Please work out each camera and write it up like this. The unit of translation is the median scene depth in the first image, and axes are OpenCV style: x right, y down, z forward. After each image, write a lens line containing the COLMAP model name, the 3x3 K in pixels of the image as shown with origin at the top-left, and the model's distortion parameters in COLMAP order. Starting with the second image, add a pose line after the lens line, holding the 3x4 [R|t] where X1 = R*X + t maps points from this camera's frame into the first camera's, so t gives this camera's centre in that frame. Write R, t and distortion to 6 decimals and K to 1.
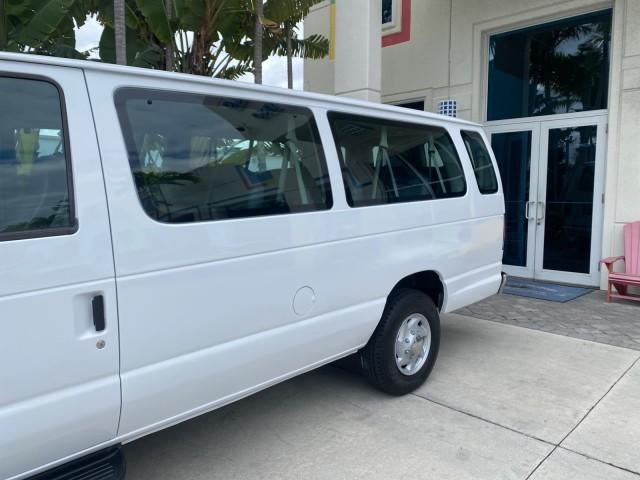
lens RADIAL K [[491.3, 0, 321.2], [0, 491.3, 237.6], [0, 0, 1]] dist [0.006380, -0.005508]
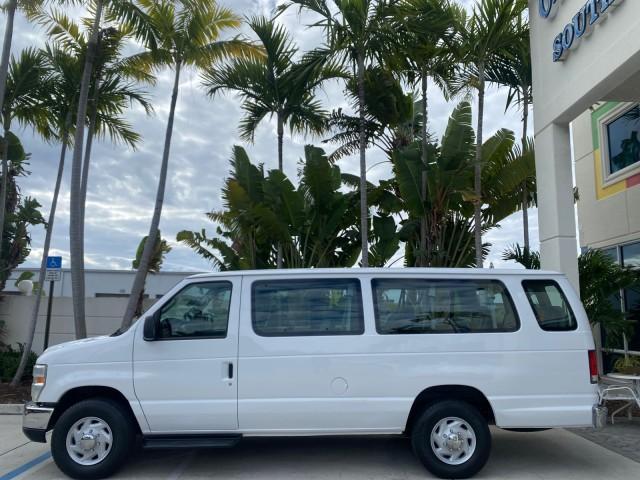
lens RADIAL K [[493.1, 0, 321.2], [0, 493.1, 237.8], [0, 0, 1]] dist [0.001614, 0.000371]
pose [[0.715540, -0.100121, -0.691360, 0.866316], [-0.085138, 0.969800, -0.228559, 0.014593], [0.693365, 0.222404, 0.685406, -0.291020]]
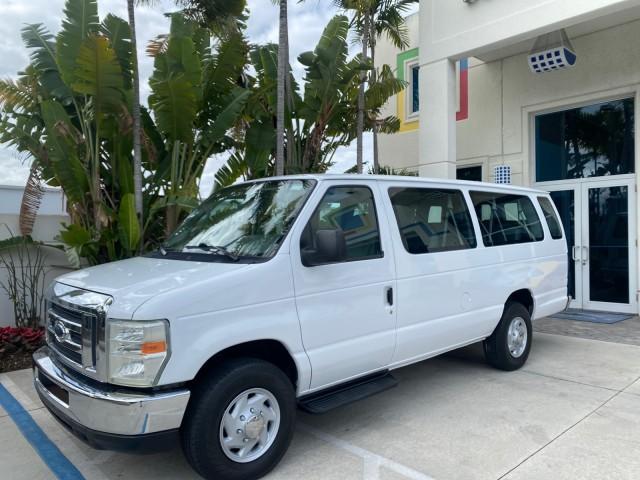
lens RADIAL K [[491.3, 0, 321.2], [0, 491.3, 237.6], [0, 0, 1]] dist [0.006380, -0.005508]
pose [[0.998886, -0.009111, -0.046302, -0.326163], [0.004388, 0.994865, -0.101111, 0.057754], [0.046986, 0.100796, 0.993797, -0.542672]]
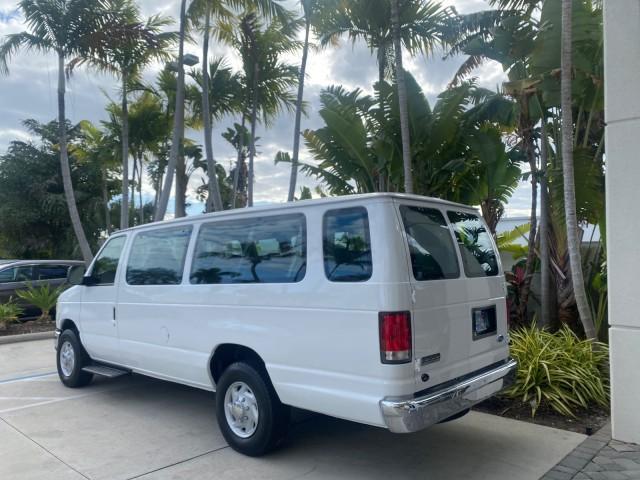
lens RADIAL K [[491.9, 0, 319.5], [0, 491.9, 240.9], [0, 0, 1]] dist [0.005073, 0.000289]
pose [[0.025907, -0.044099, -0.998691, 1.313282], [-0.098766, 0.994026, -0.046455, -0.135595], [0.994773, 0.099840, 0.021396, 1.095205]]
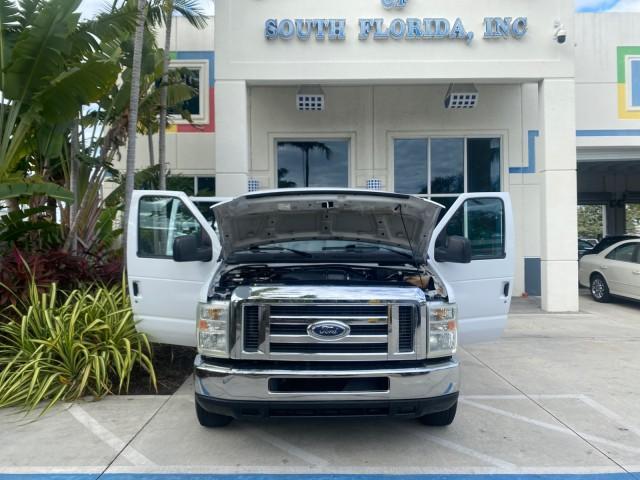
lens RADIAL K [[491.3, 0, 321.2], [0, 491.3, 237.6], [0, 0, 1]] dist [0.006380, -0.005508]
pose [[0.708474, -0.000927, 0.705736, -1.377653], [0.076158, 0.994260, -0.075147, 0.029855], [-0.701615, 0.106988, 0.704478, -0.307117]]
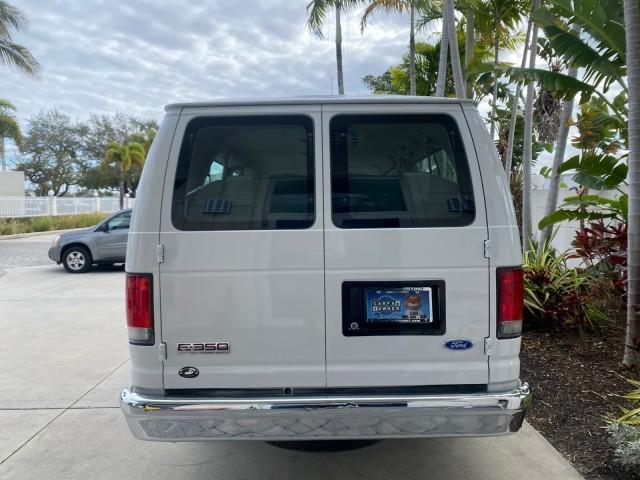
lens RADIAL K [[490.2, 0, 320.2], [0, 490.2, 236.5], [0, 0, 1]] dist [0.004578, -0.003361]
pose [[-0.697166, 0.048555, -0.715263, 0.707860], [-0.065376, 0.989241, 0.130875, -0.196361], [0.713922, 0.138003, -0.686491, 1.773985]]
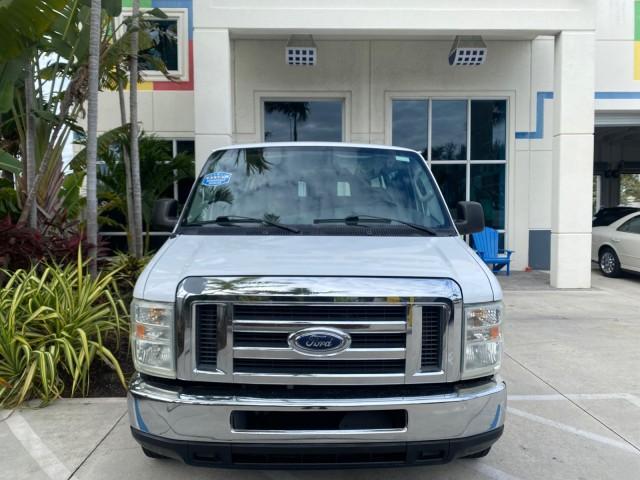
lens RADIAL K [[493.1, 0, 321.2], [0, 493.1, 237.8], [0, 0, 1]] dist [0.001614, 0.000371]
pose [[0.689684, -0.042254, 0.722877, -1.232440], [0.074556, 0.997134, -0.012847, 0.013542], [-0.720262, 0.062755, 0.690858, -0.126004]]
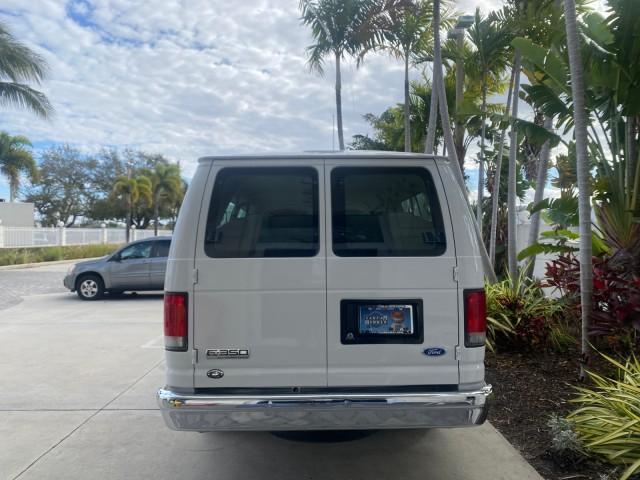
lens RADIAL K [[490.7, 0, 319.2], [0, 490.7, 240.1], [0, 0, 1]] dist [0.012039, -0.006488]
pose [[-0.702255, 0.002256, -0.711922, 0.840641], [-0.071474, 0.994719, 0.073656, -0.214890], [0.708328, 0.102609, -0.698386, 1.923639]]
